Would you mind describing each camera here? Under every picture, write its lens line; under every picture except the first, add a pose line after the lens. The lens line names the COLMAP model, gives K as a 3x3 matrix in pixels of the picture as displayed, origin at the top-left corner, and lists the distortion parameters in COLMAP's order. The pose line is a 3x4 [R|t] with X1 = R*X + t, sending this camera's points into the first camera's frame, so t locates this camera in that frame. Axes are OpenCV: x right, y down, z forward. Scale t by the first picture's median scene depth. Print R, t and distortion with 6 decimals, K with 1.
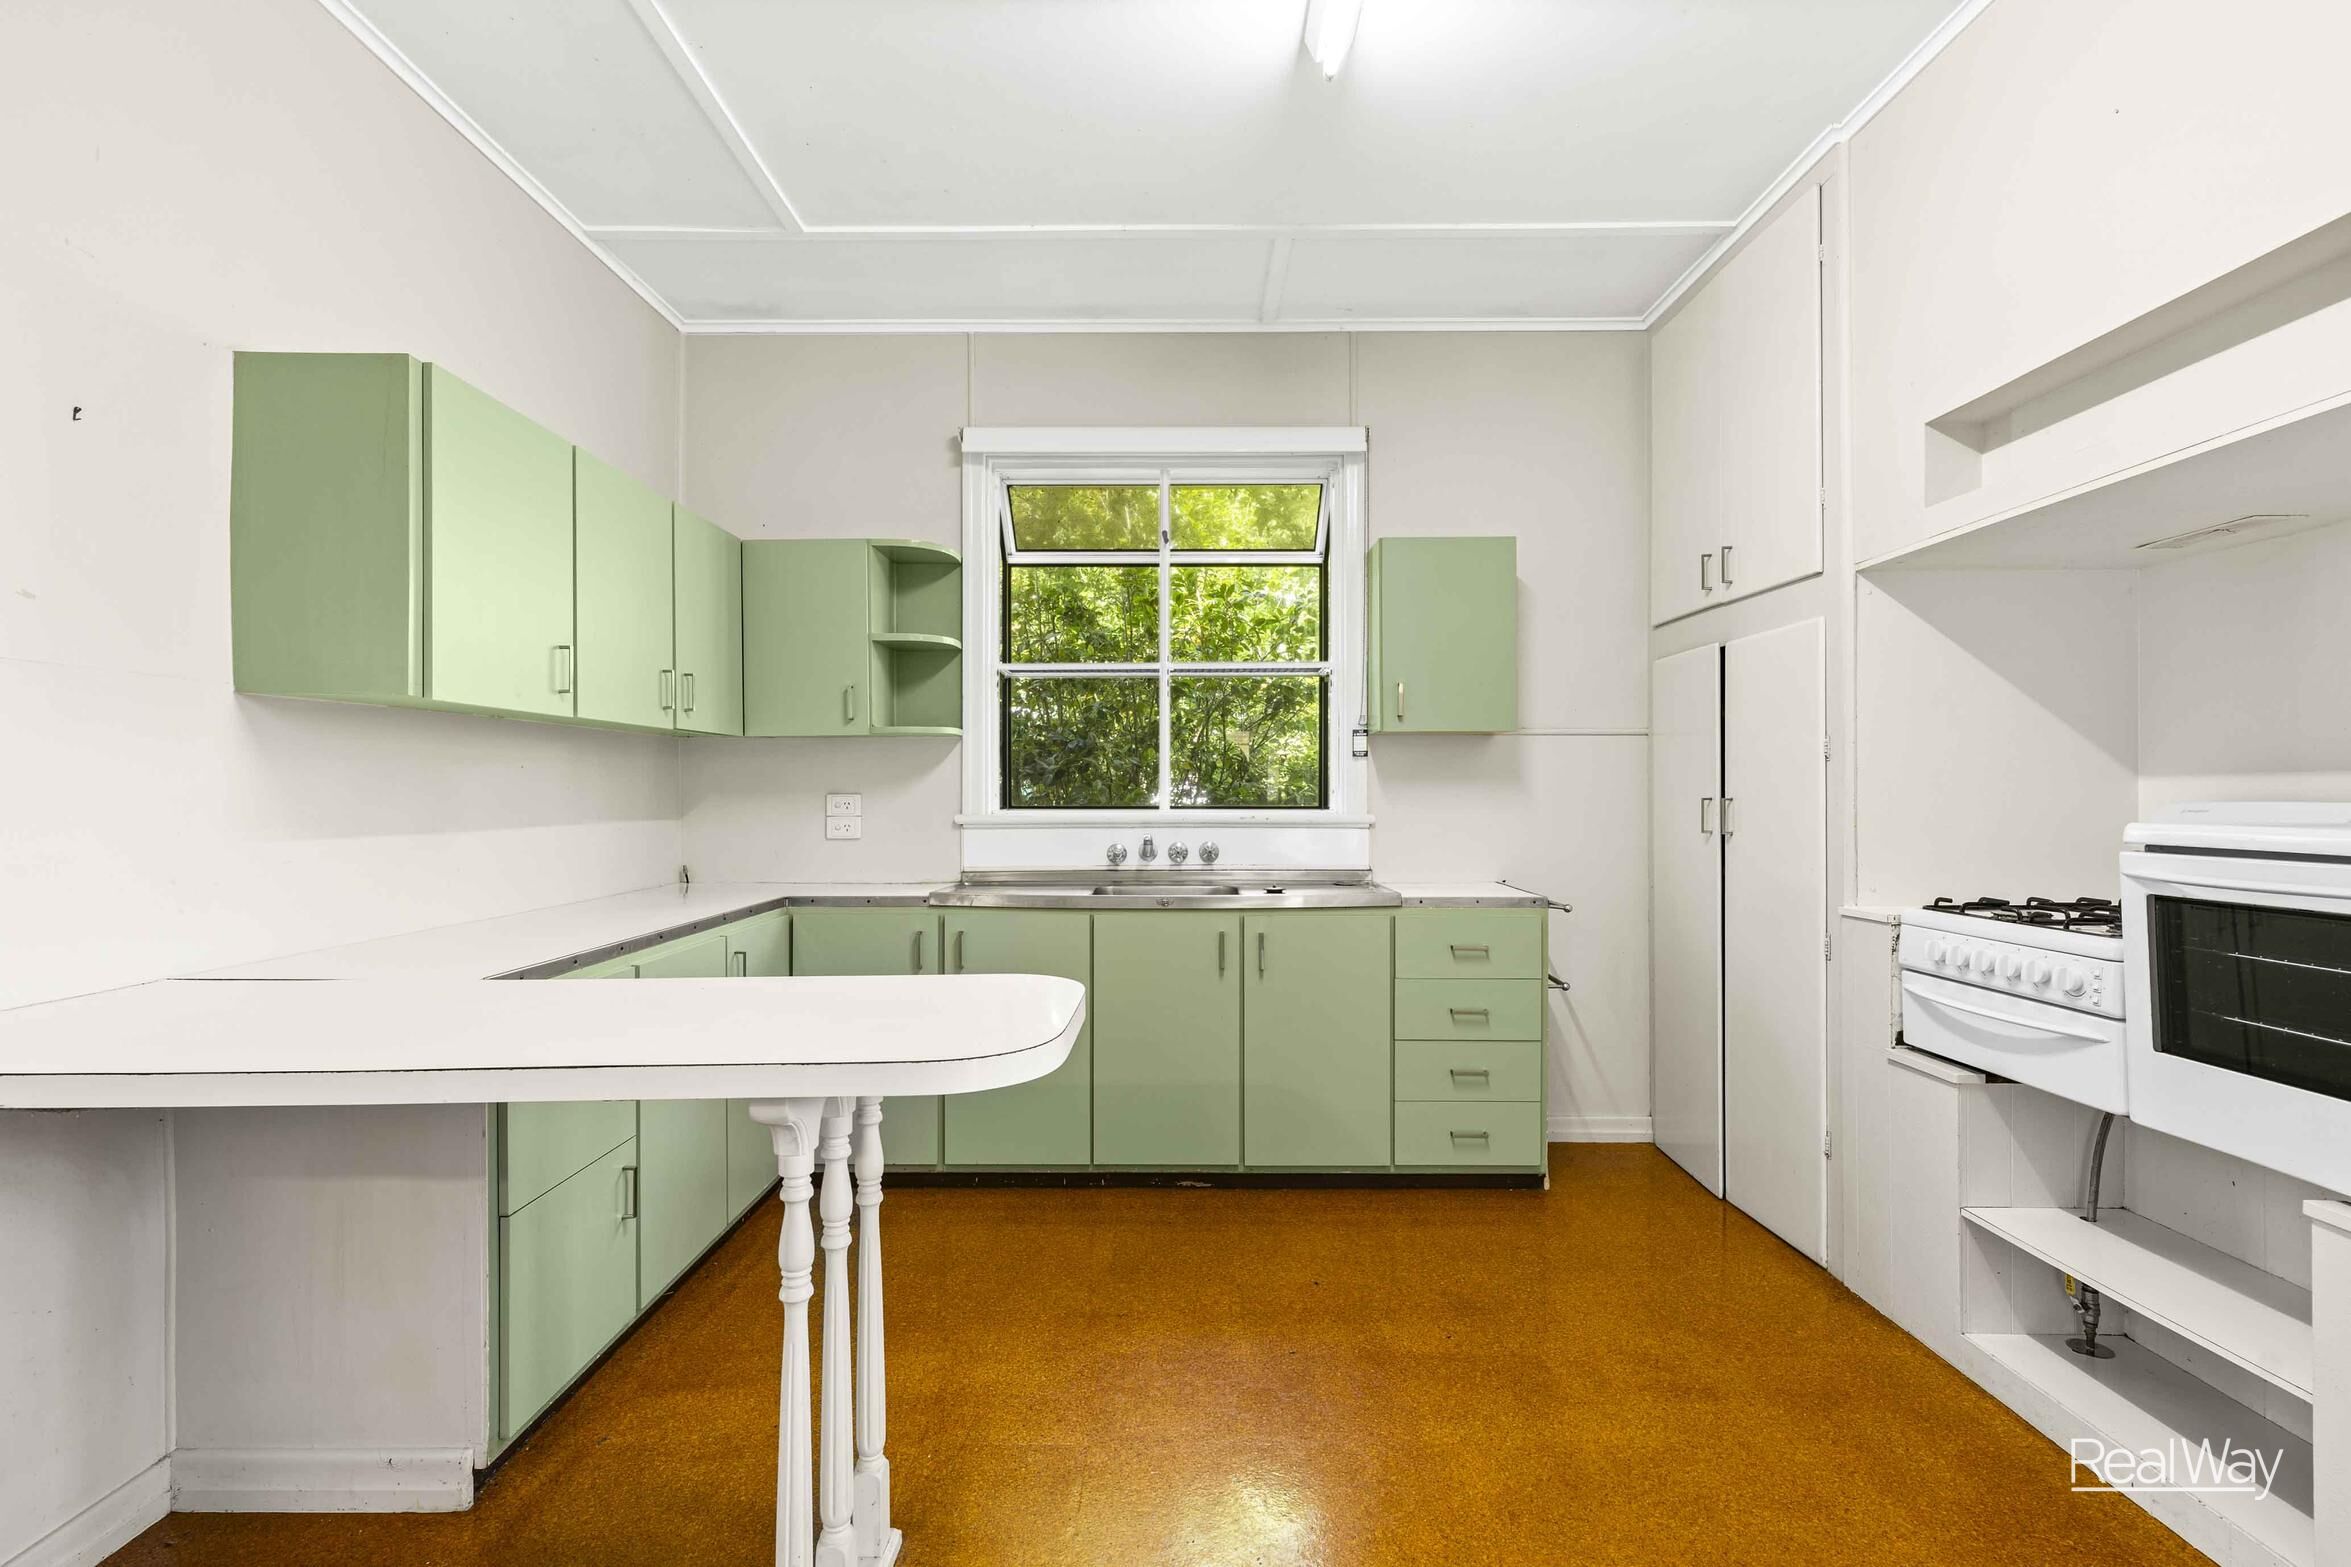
lens RADIAL K [[1084.7, 0, 1175.0], [0, 1084.7, 778.4], [0, 0, 1]] dist [0.000204, 0.000006]
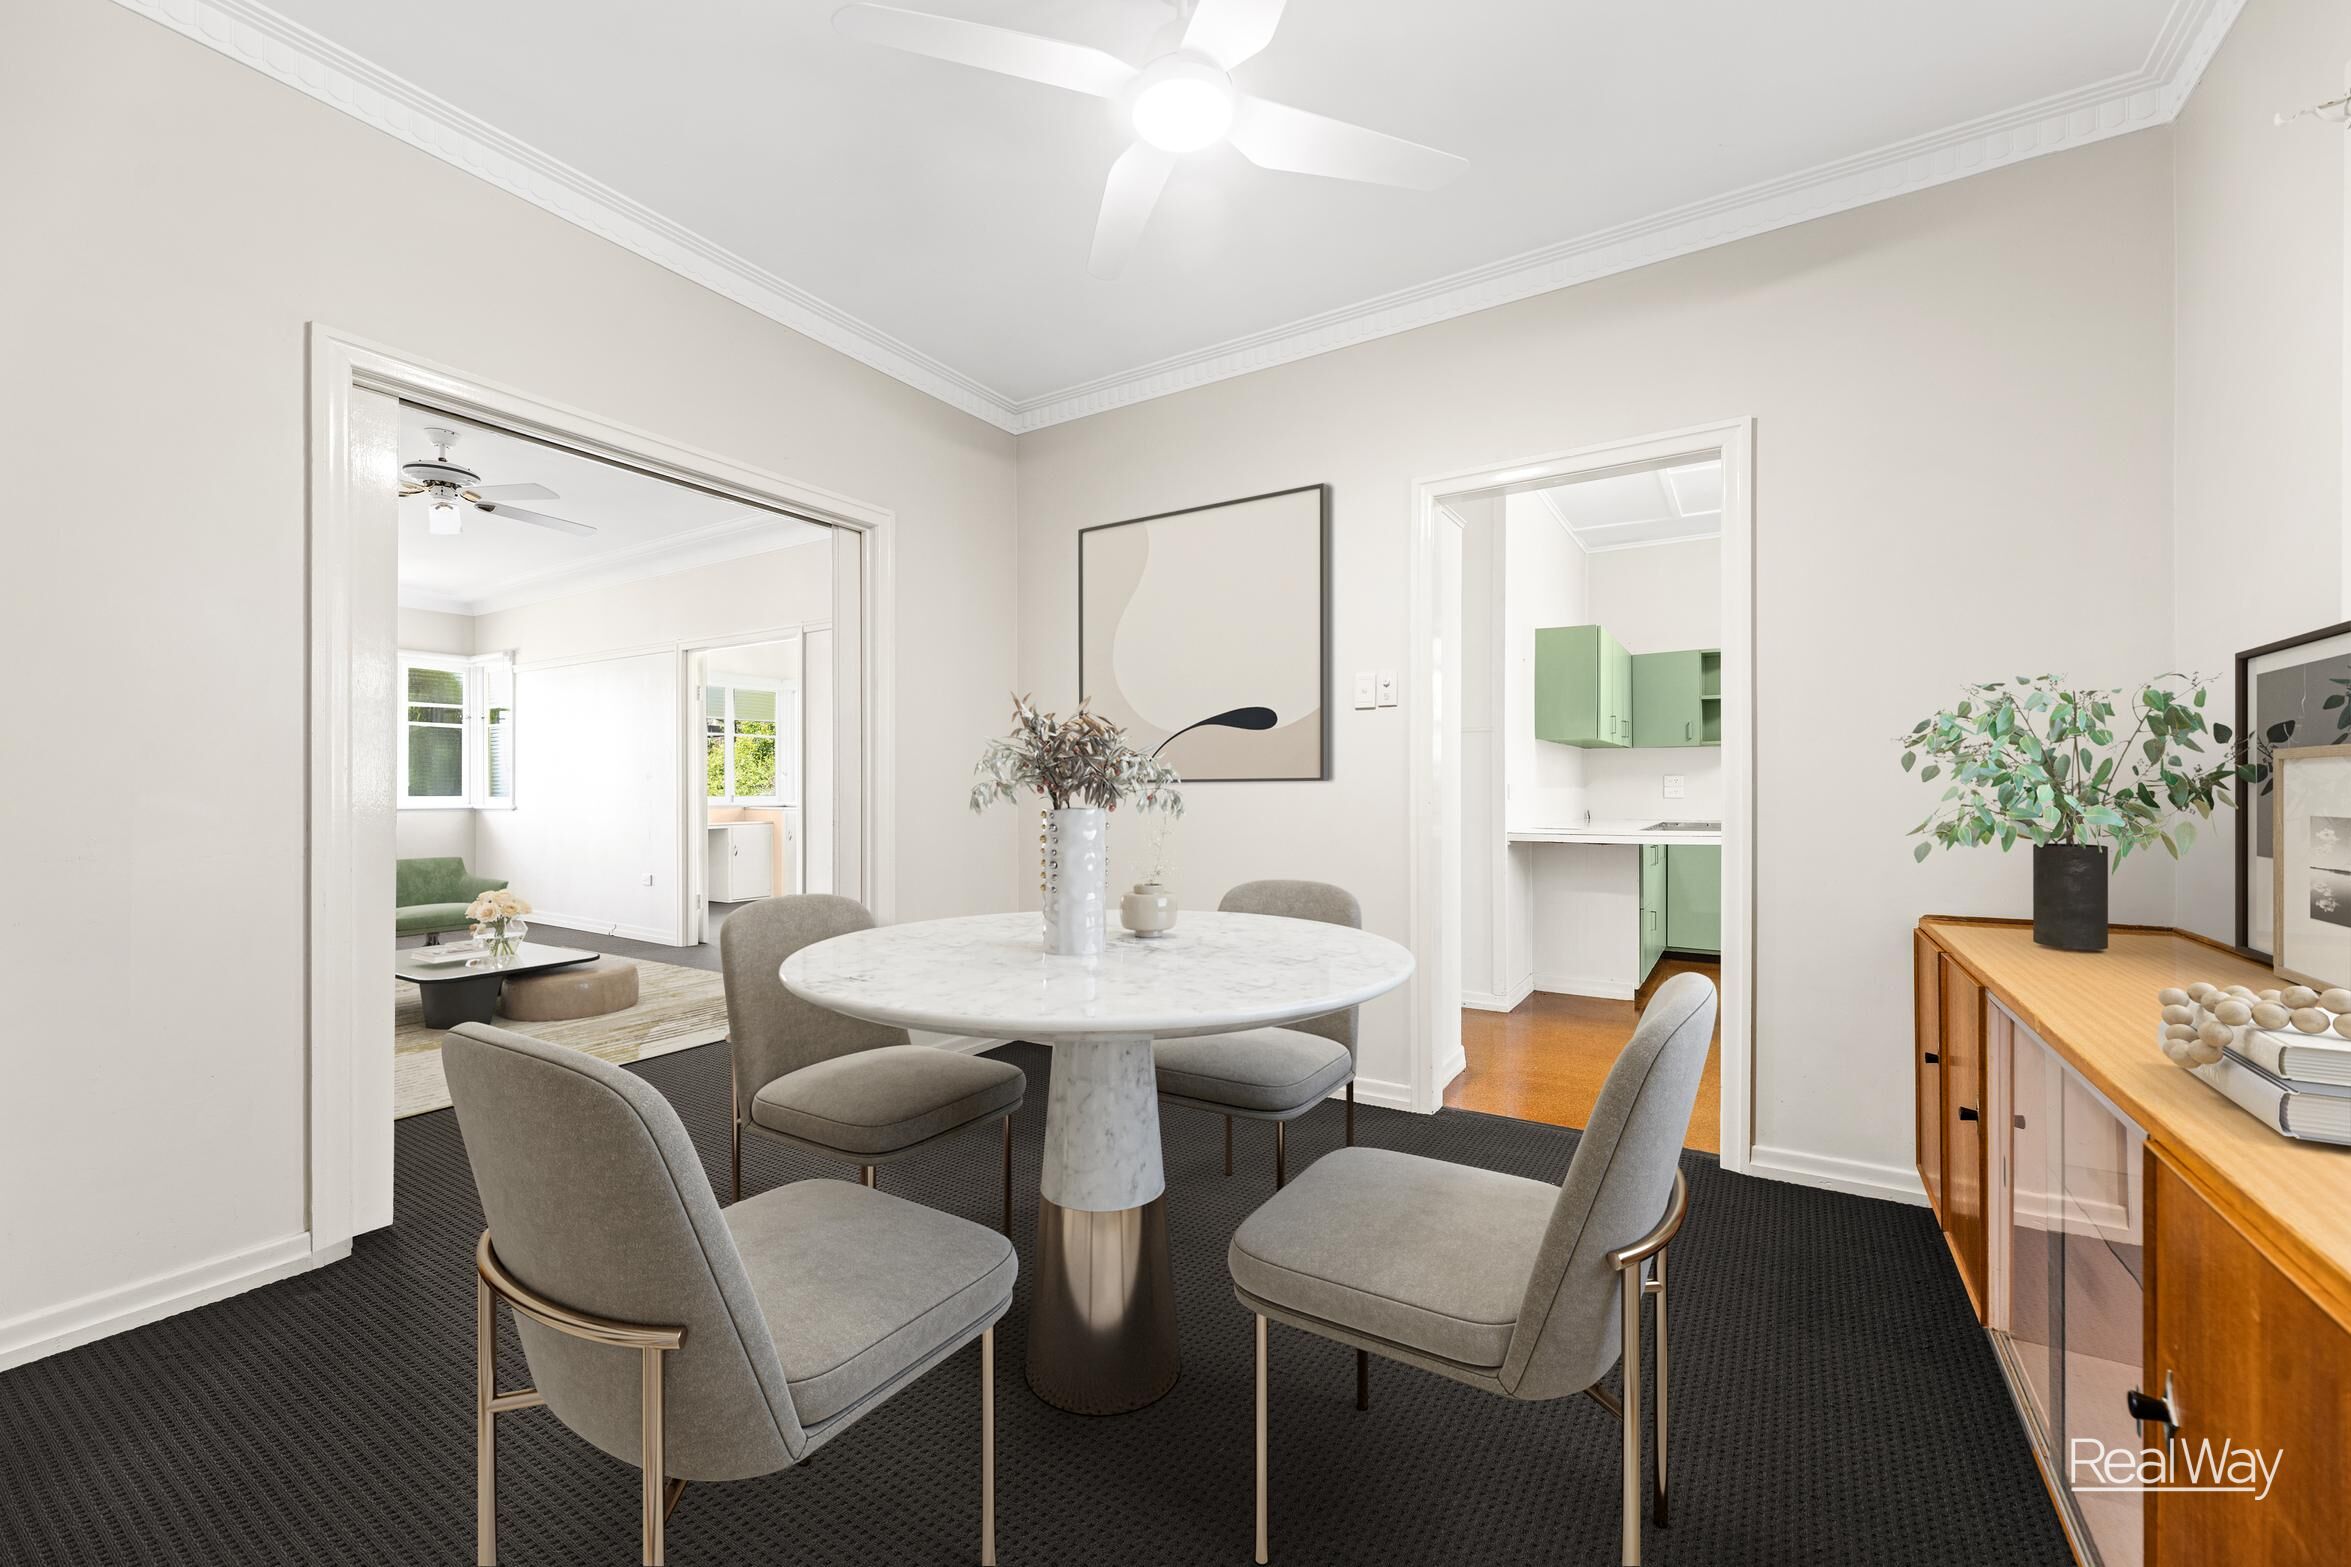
lens RADIAL K [[938.5, 0, 1171.1], [0, 938.5, 782.7], [0, 0, 1]] dist [0.000482, 0.000010]
pose [[0.843168, -0.004040, -0.537636, -0.169694], [0.004340, 0.999990, -0.000709, 0.026782], [0.537633, -0.001735, 0.843177, -1.001437]]
